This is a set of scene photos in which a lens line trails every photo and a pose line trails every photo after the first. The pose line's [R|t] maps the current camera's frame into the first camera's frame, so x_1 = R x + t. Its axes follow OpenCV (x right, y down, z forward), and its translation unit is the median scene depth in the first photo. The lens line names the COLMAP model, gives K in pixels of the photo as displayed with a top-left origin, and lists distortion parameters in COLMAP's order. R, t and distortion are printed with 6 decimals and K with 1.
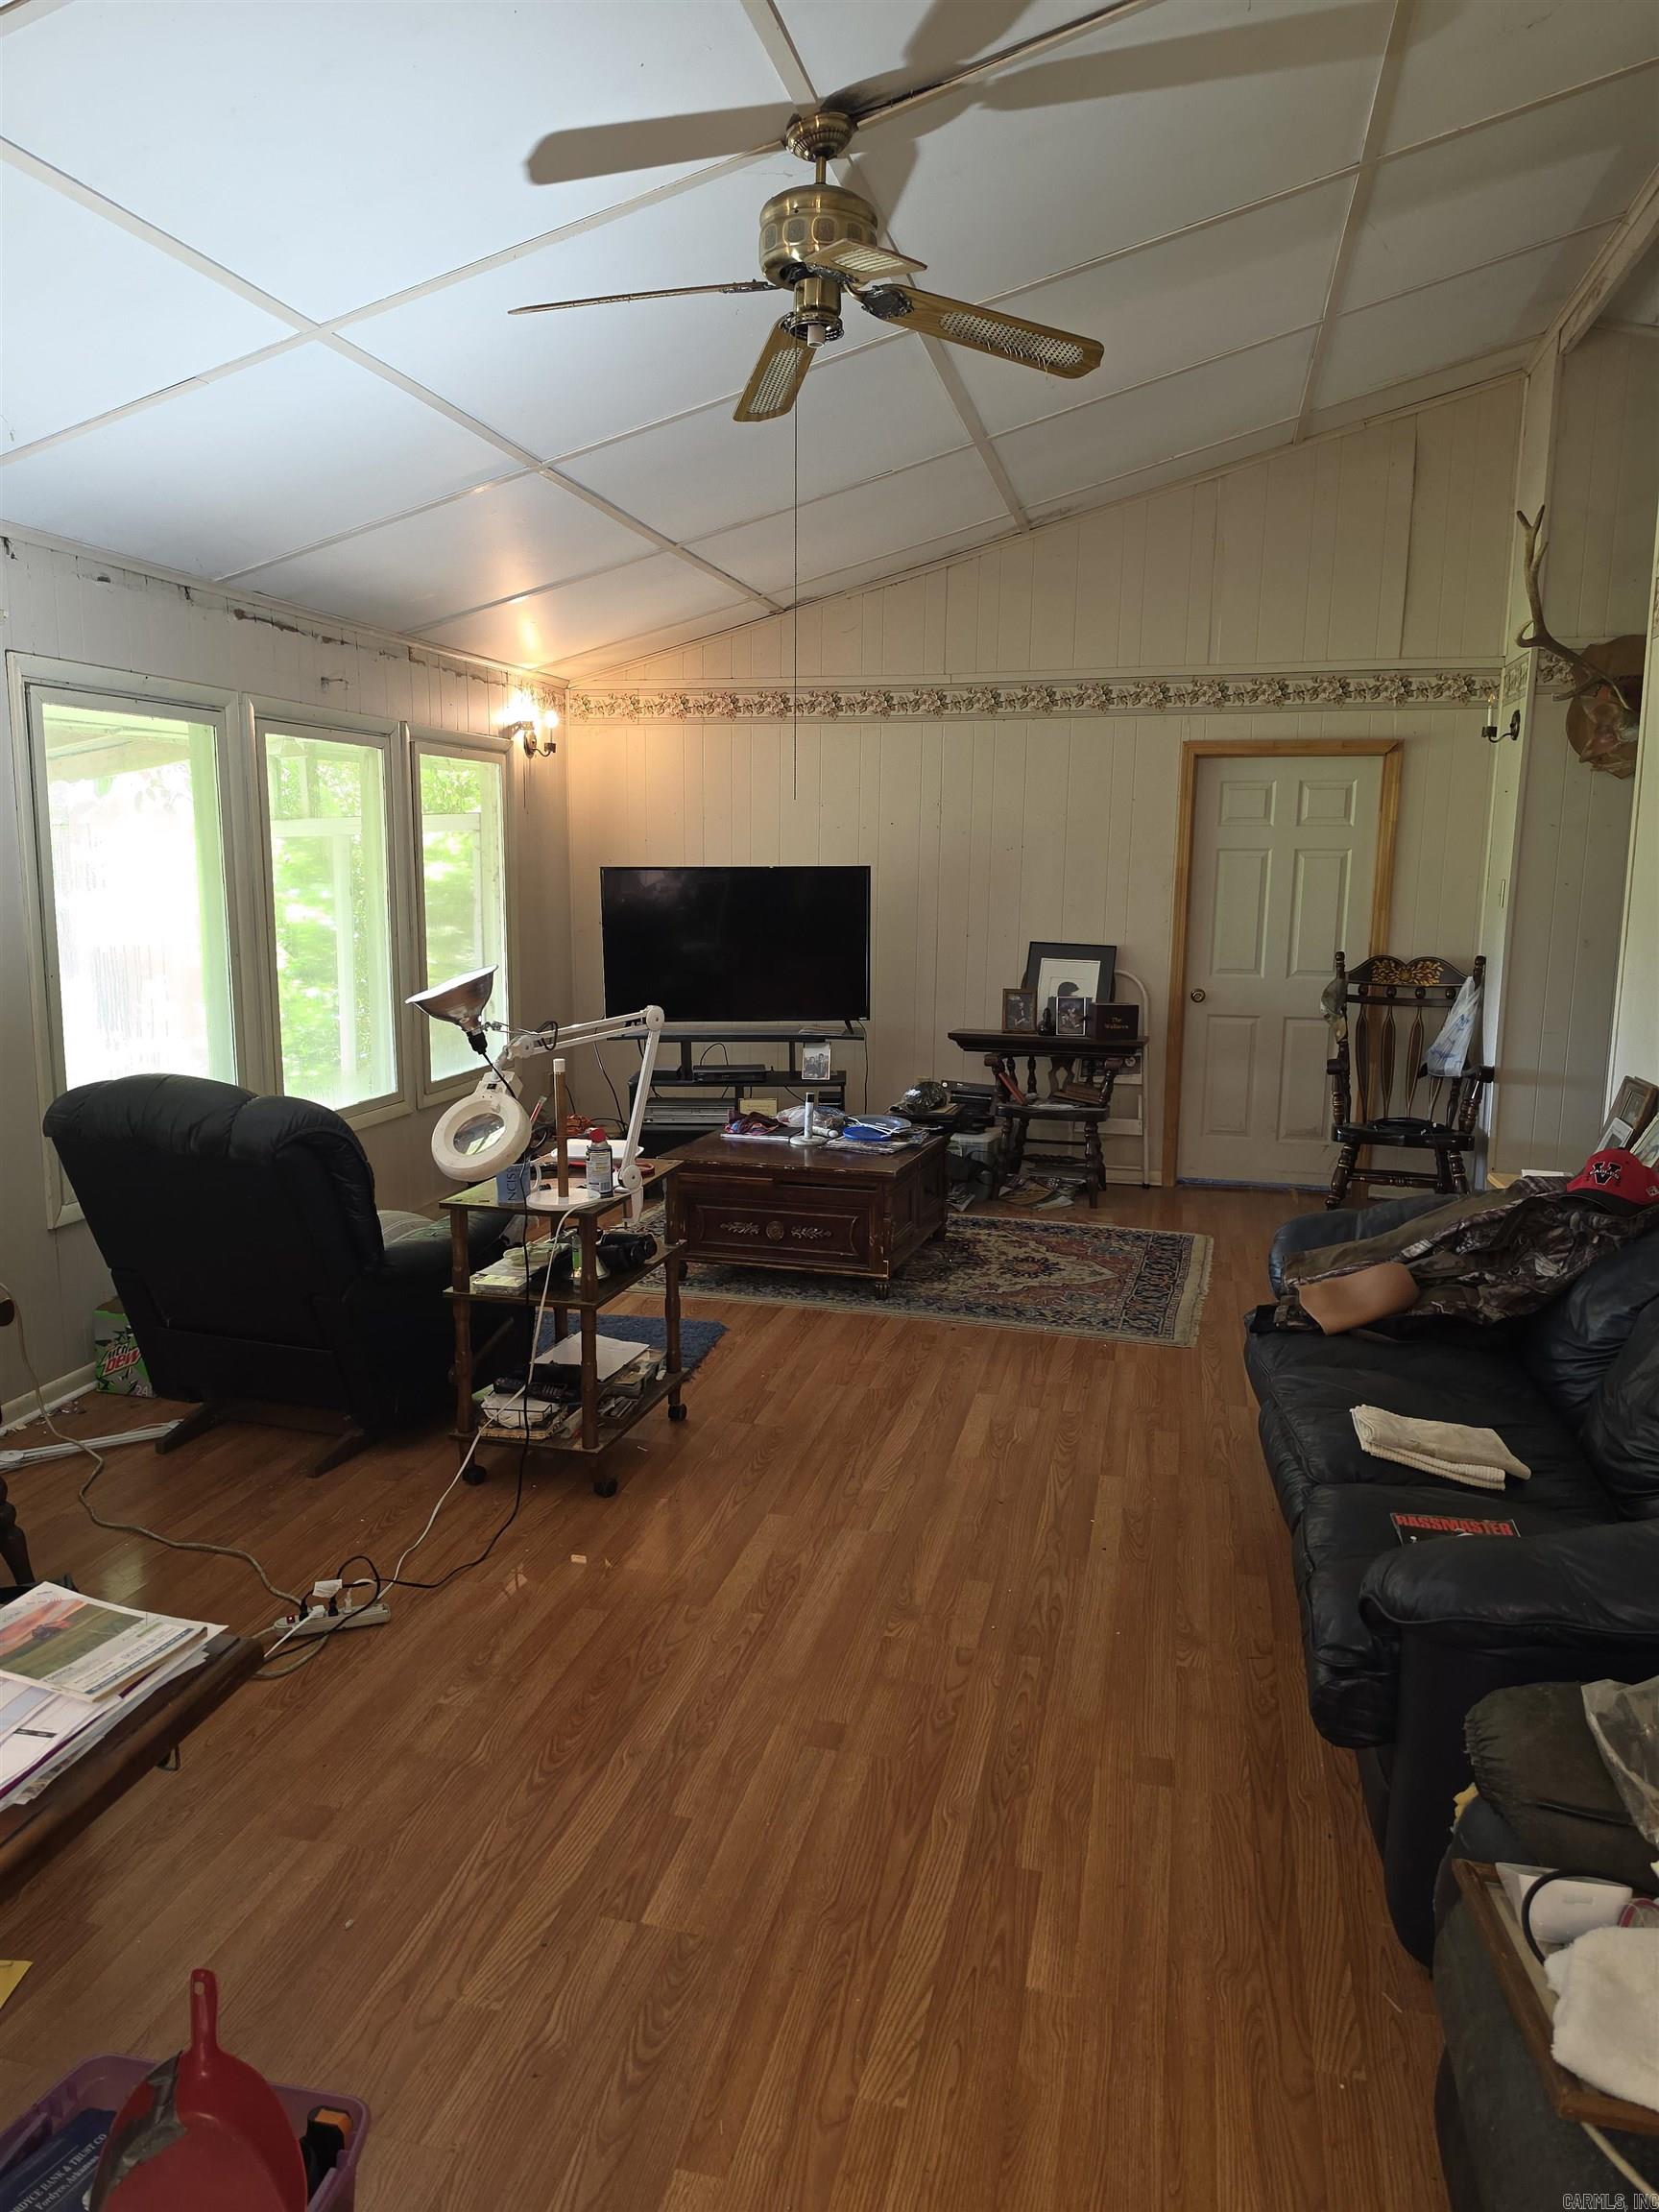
lens RADIAL K [[1500.6, 0, 805.7], [0, 1500.6, 1097.7], [0, 0, 1]] dist [0.103746, -0.159451]
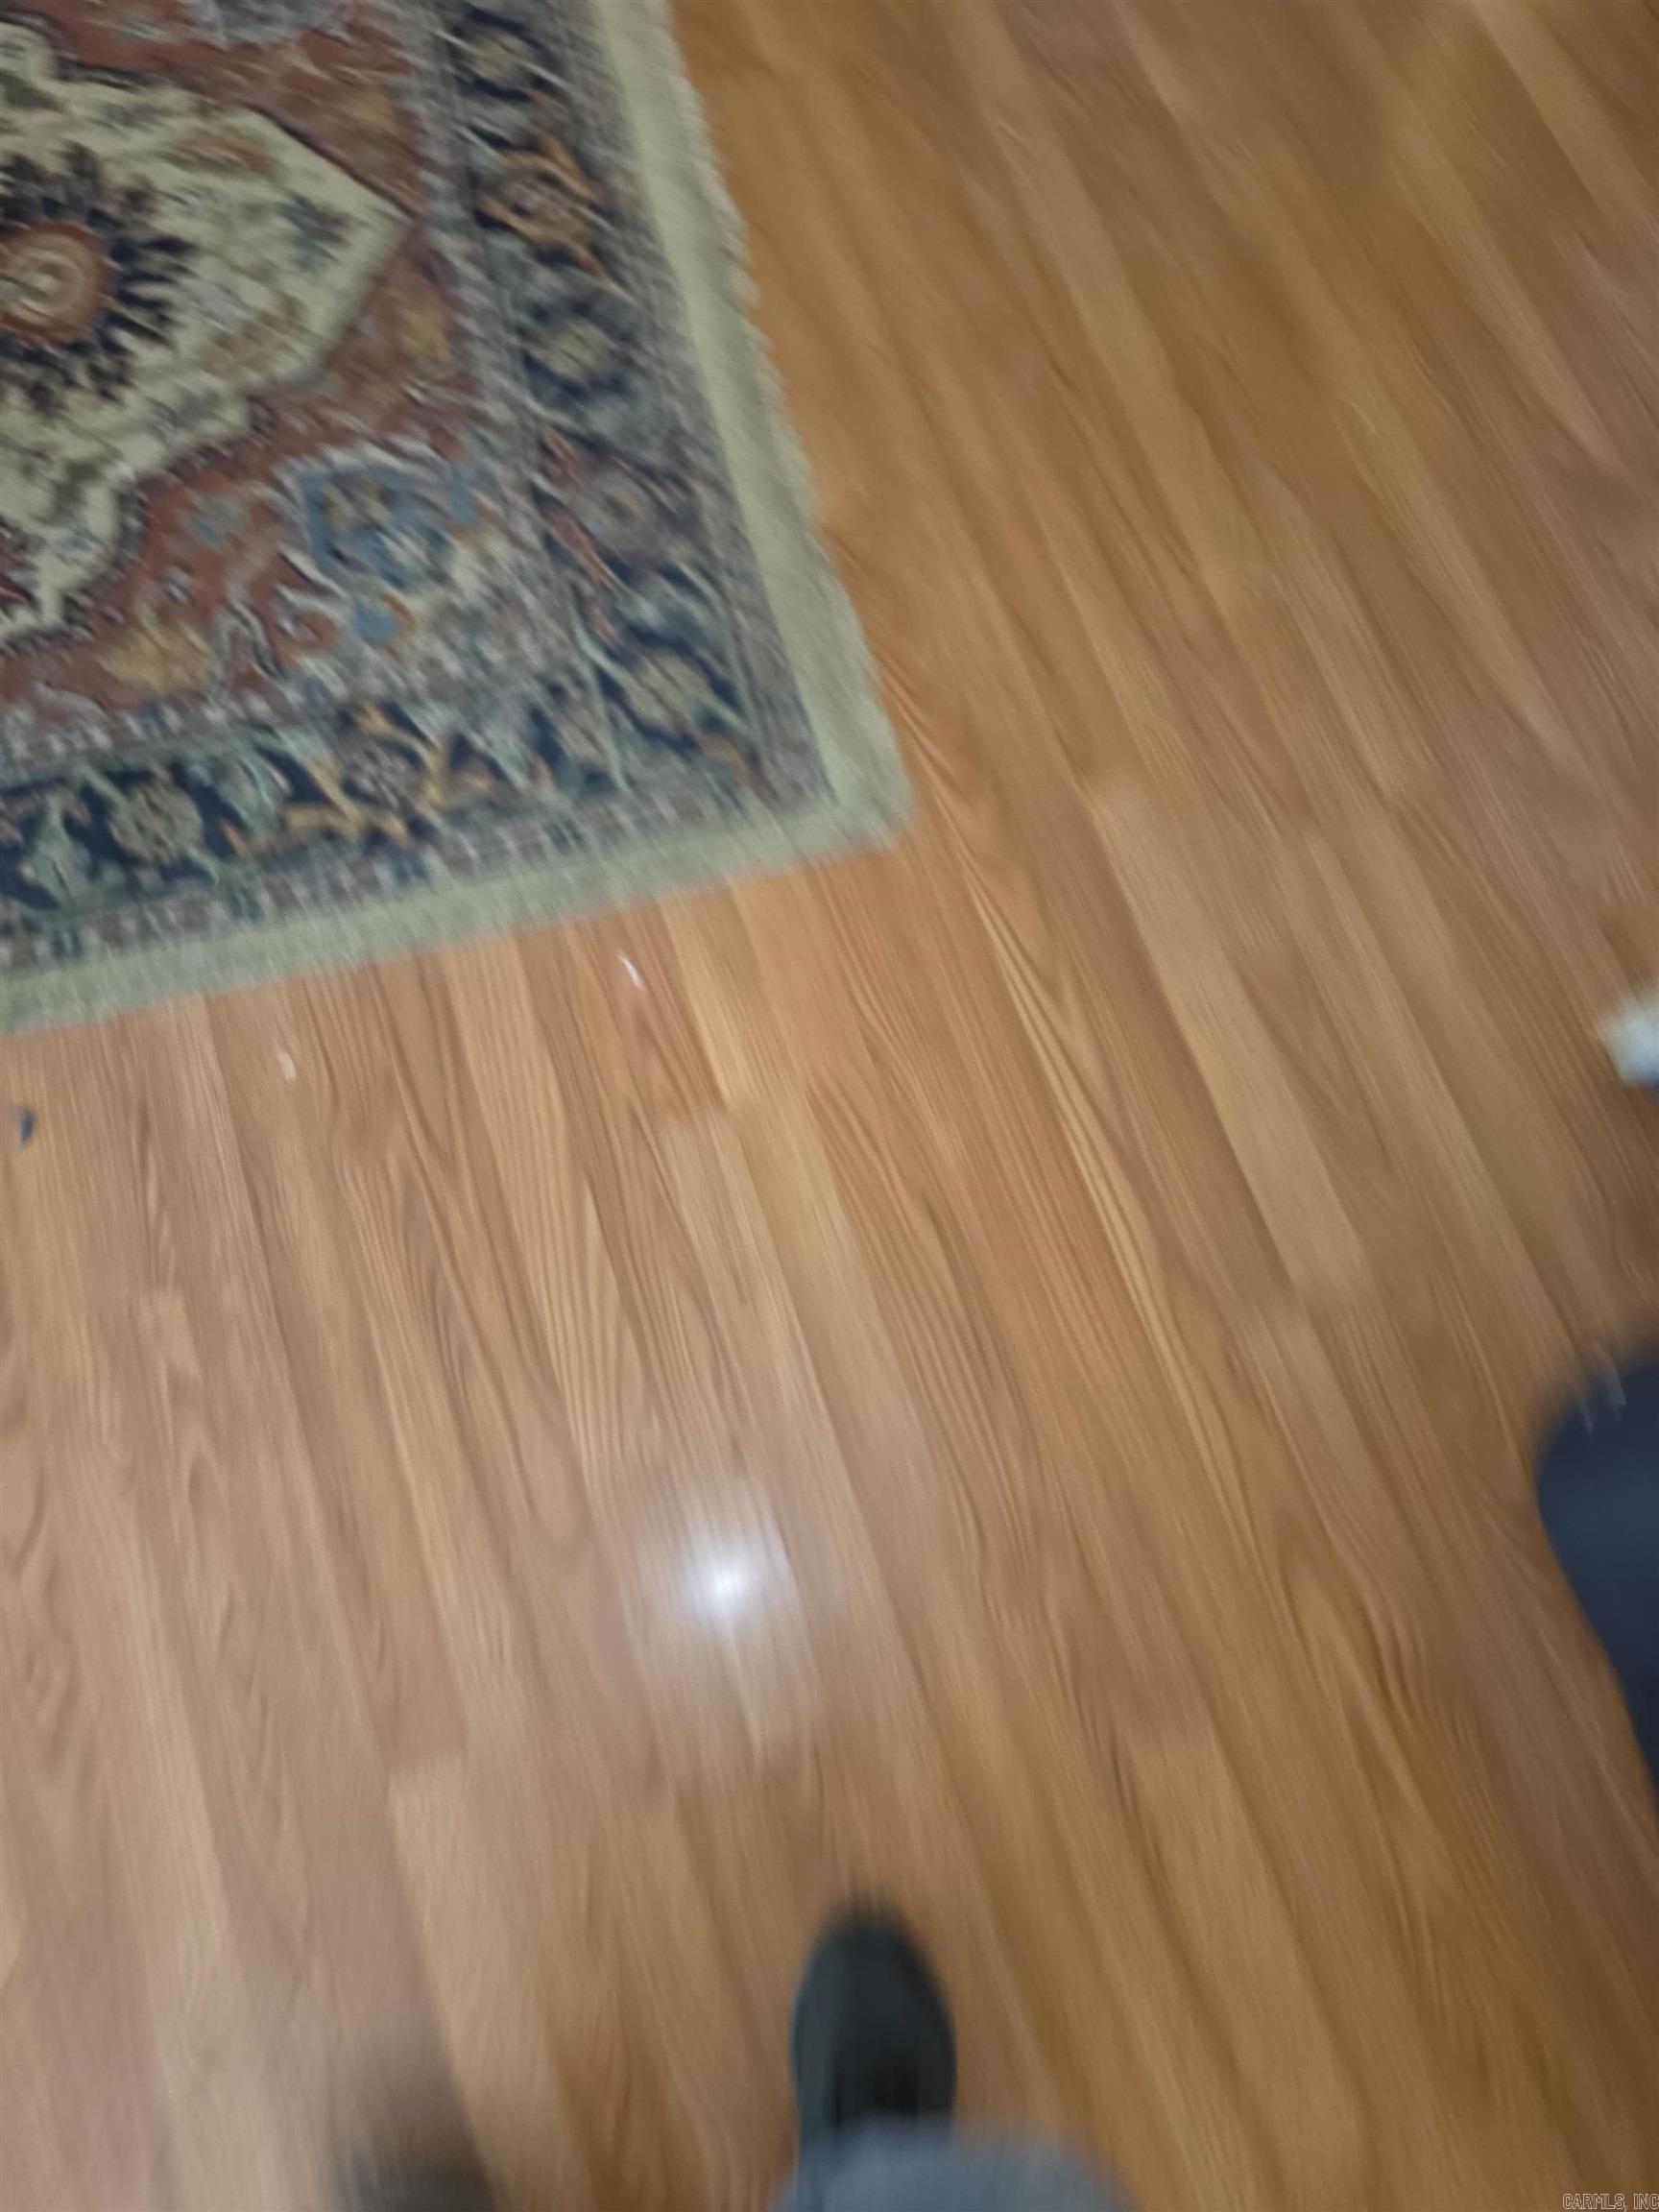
lens RADIAL K [[1518.0, 0, 829.5], [0, 1518.0, 1106.0], [0, 0, 1]] dist [0.066196, -0.079015]
pose [[0.843641, -0.505860, 0.179932, 0.130300], [0.072786, 0.439787, 0.895148, -0.045433], [-0.531951, -0.742087, 0.407842, 0.665939]]
